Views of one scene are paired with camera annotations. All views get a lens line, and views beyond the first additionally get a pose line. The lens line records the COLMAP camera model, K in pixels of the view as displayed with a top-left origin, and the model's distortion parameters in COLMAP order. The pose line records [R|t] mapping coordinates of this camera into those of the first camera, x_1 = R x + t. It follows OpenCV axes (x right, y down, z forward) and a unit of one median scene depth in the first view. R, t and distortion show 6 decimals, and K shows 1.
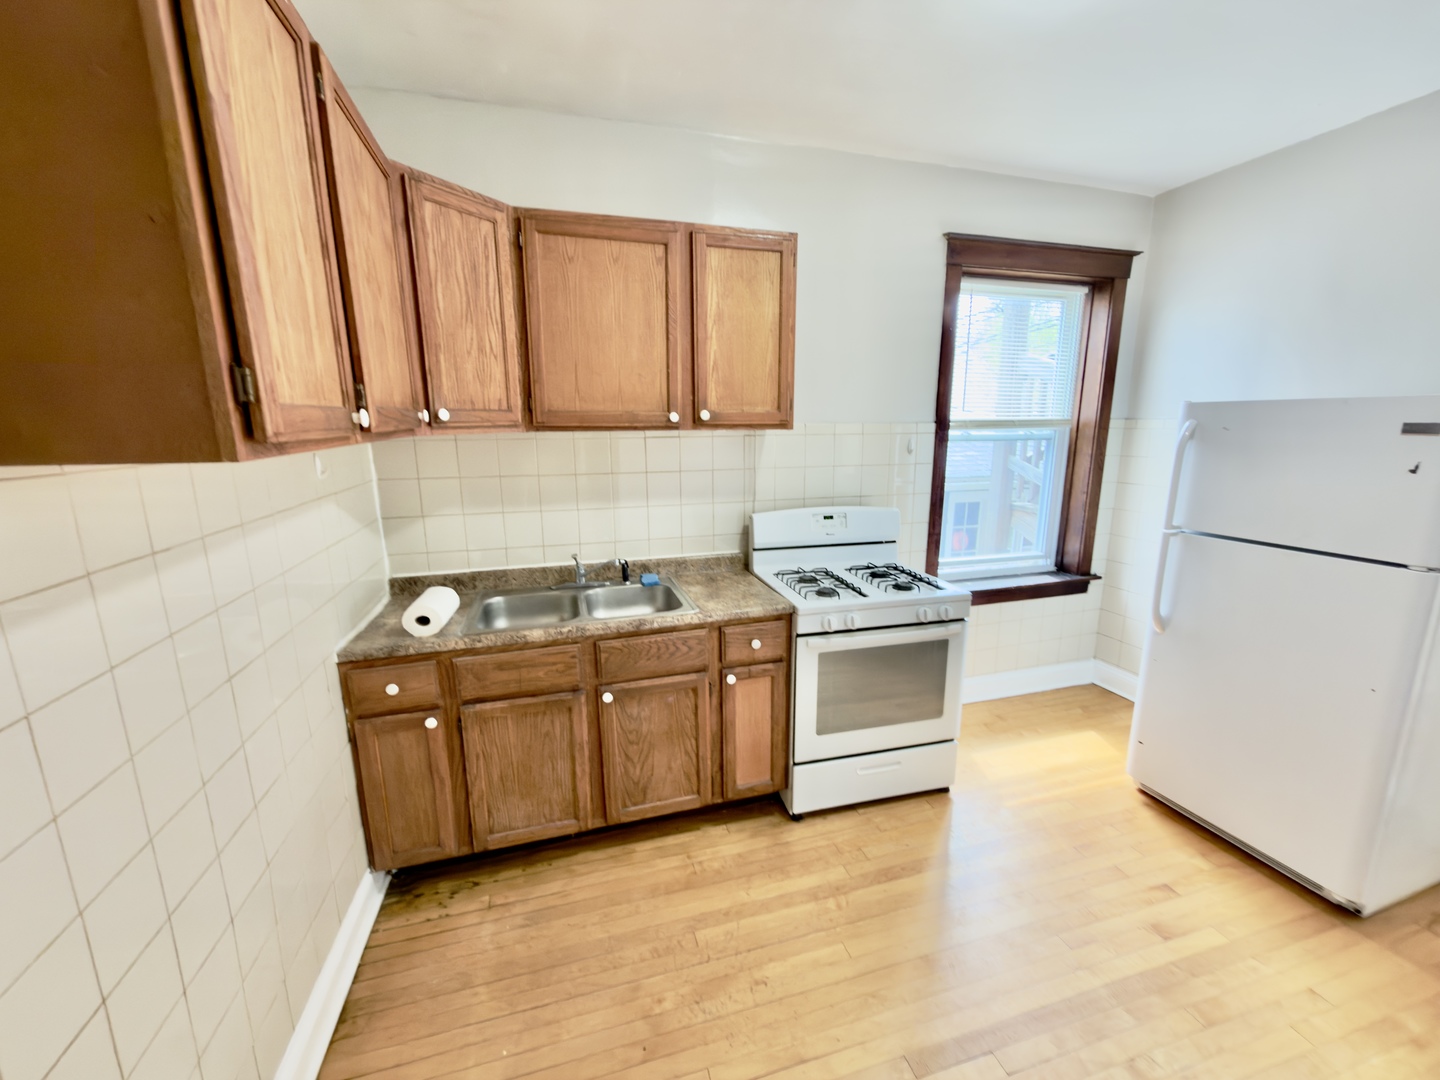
lens RADIAL K [[579.0, 0, 722.5], [0, 579.0, 540.5], [0, 0, 1]] dist [0.001269, 0.000007]
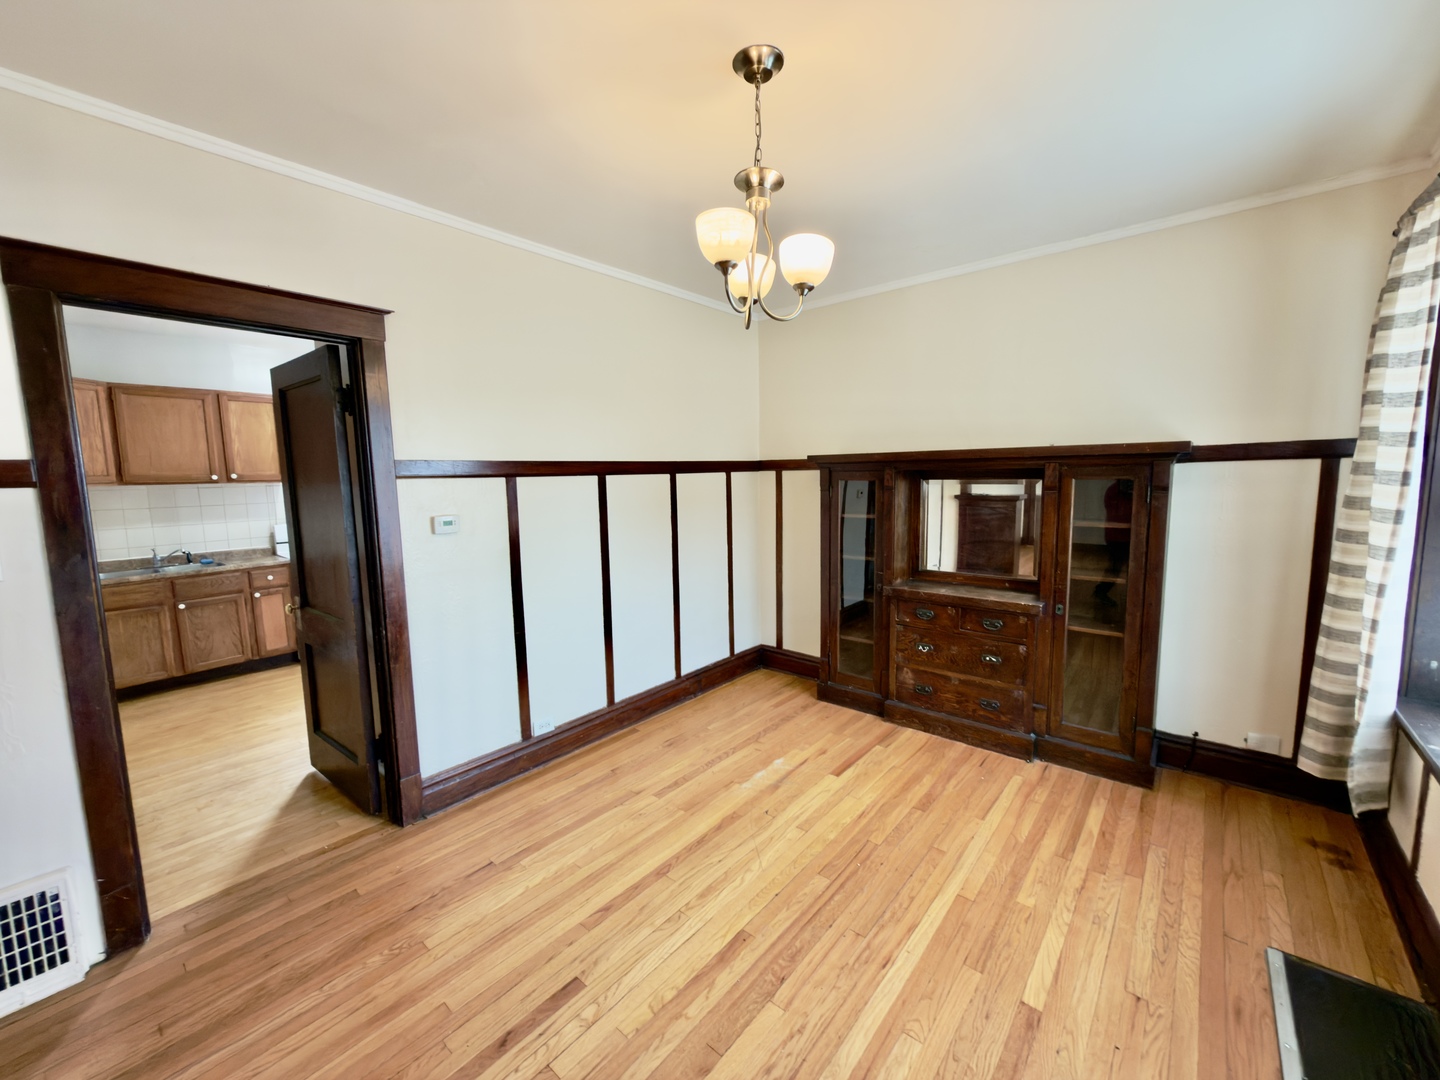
lens RADIAL K [[579.0, 0, 720.8], [0, 579.0, 536.2], [0, 0, 1]] dist [0.001269, 0.000007]
pose [[0.833485, -0.073154, 0.547678, 0.295410], [0.127807, 0.989841, -0.062290, 0.384473], [-0.537558, 0.121915, 0.834367, -1.812255]]
